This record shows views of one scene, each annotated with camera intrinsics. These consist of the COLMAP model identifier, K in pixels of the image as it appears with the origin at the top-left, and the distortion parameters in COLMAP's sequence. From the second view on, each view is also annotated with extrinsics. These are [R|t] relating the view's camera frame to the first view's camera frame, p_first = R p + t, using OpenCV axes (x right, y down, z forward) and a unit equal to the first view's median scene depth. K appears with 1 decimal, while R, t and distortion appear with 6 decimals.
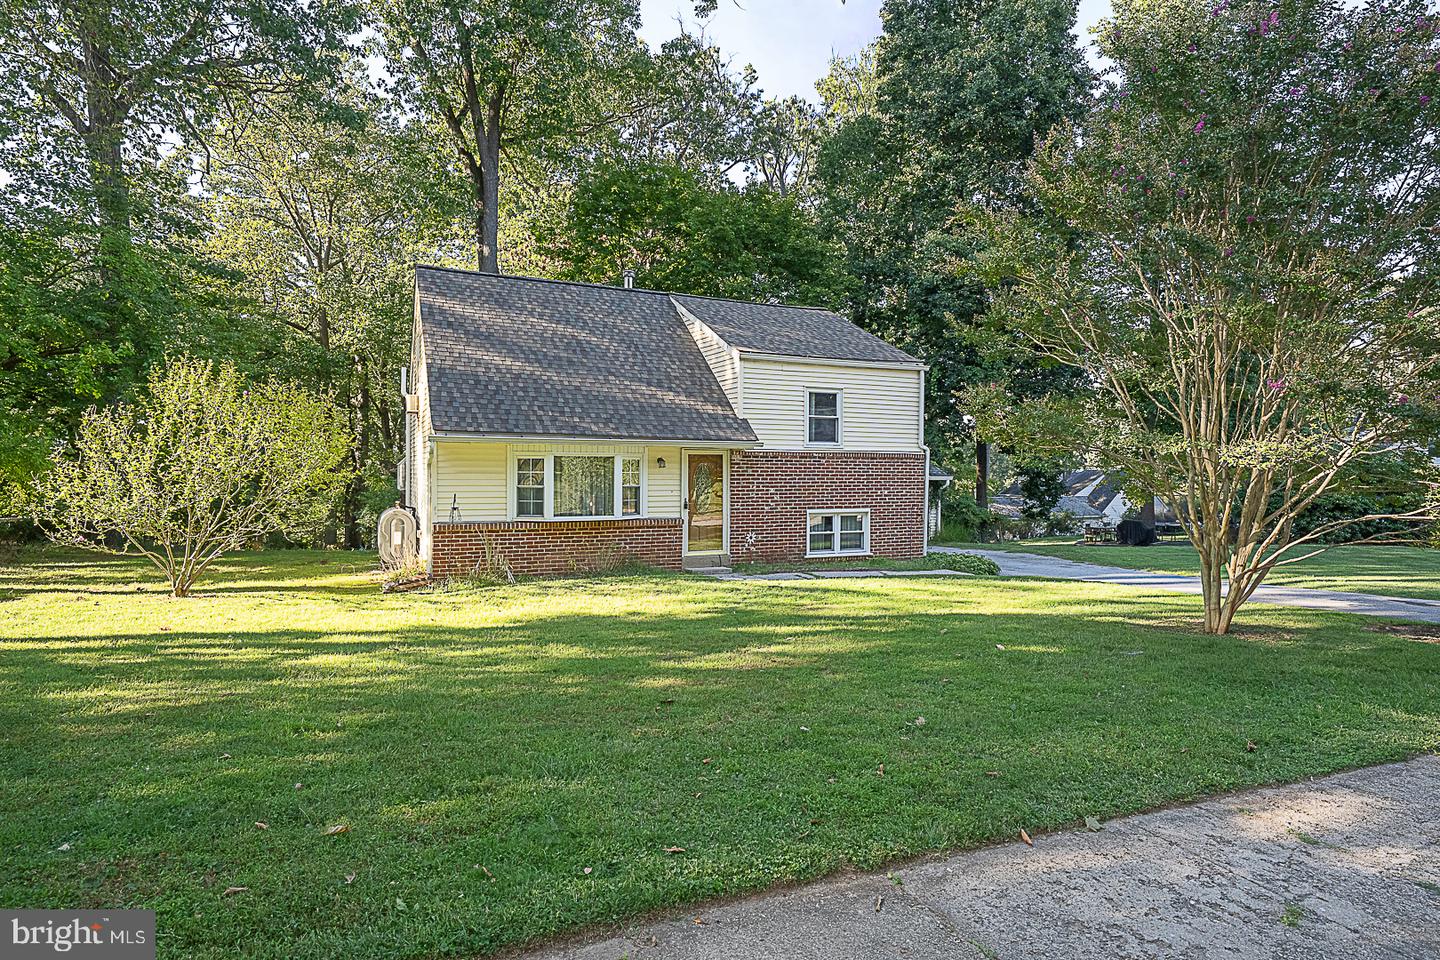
lens RADIAL K [[770.4, 0, 720.0], [0, 770.4, 480.0], [0, 0, 1]] dist [0.003826, 0.000240]
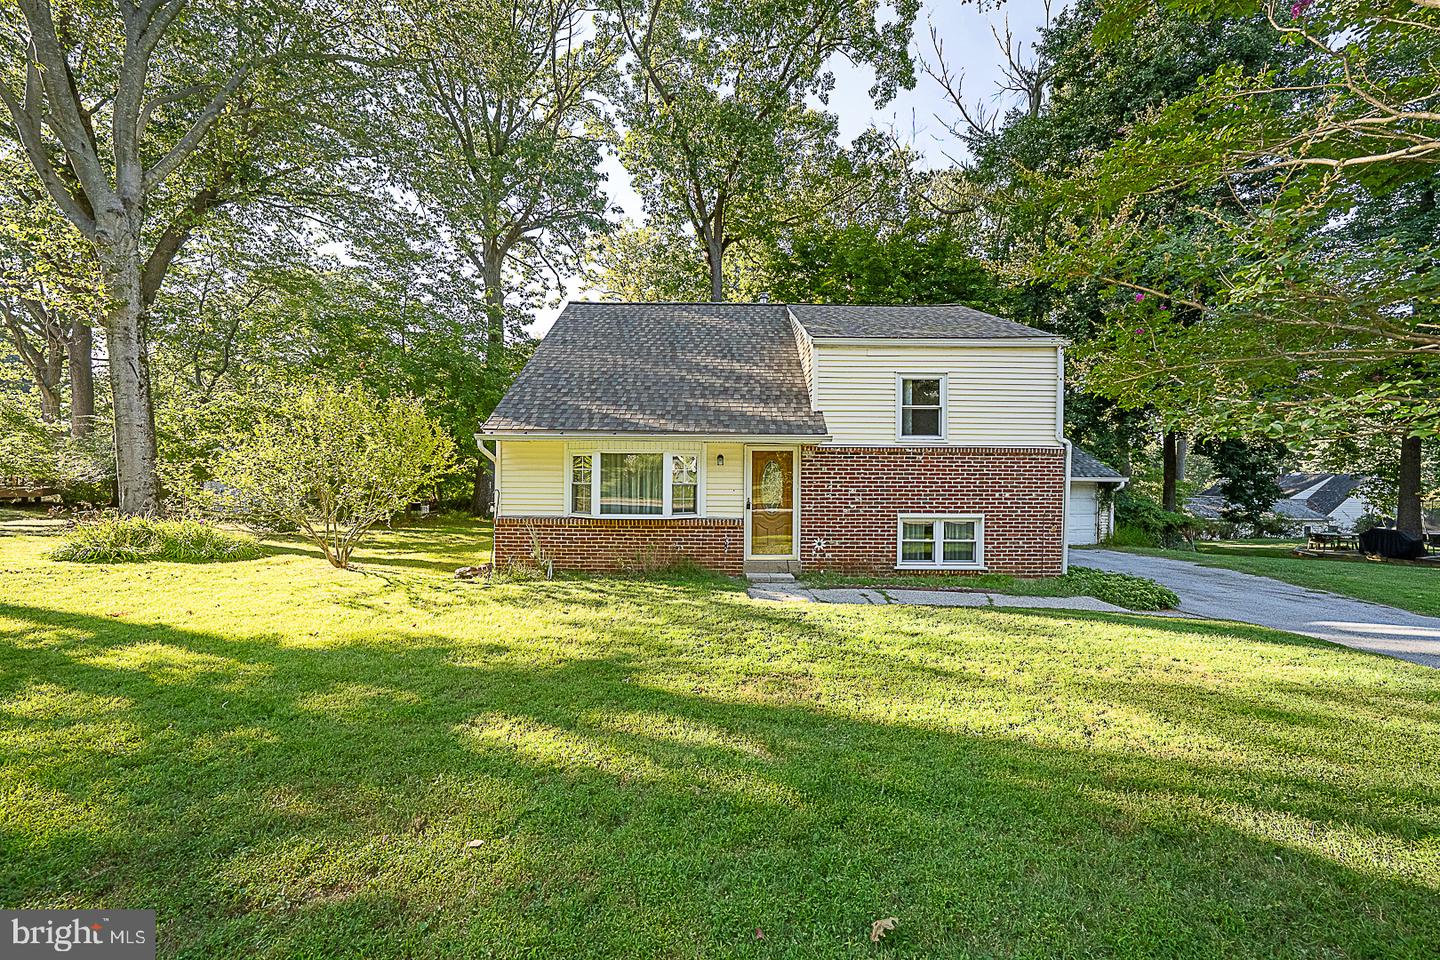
lens RADIAL K [[493.5, 0, 723.1], [0, 493.5, 476.3], [0, 0, 1]] dist [-0.028482, 0.006148]
pose [[0.908302, 0.004890, -0.418286, 0.161925], [-0.007887, 0.999954, -0.005436, 0.001083], [0.418240, 0.008236, 0.908299, 0.402457]]
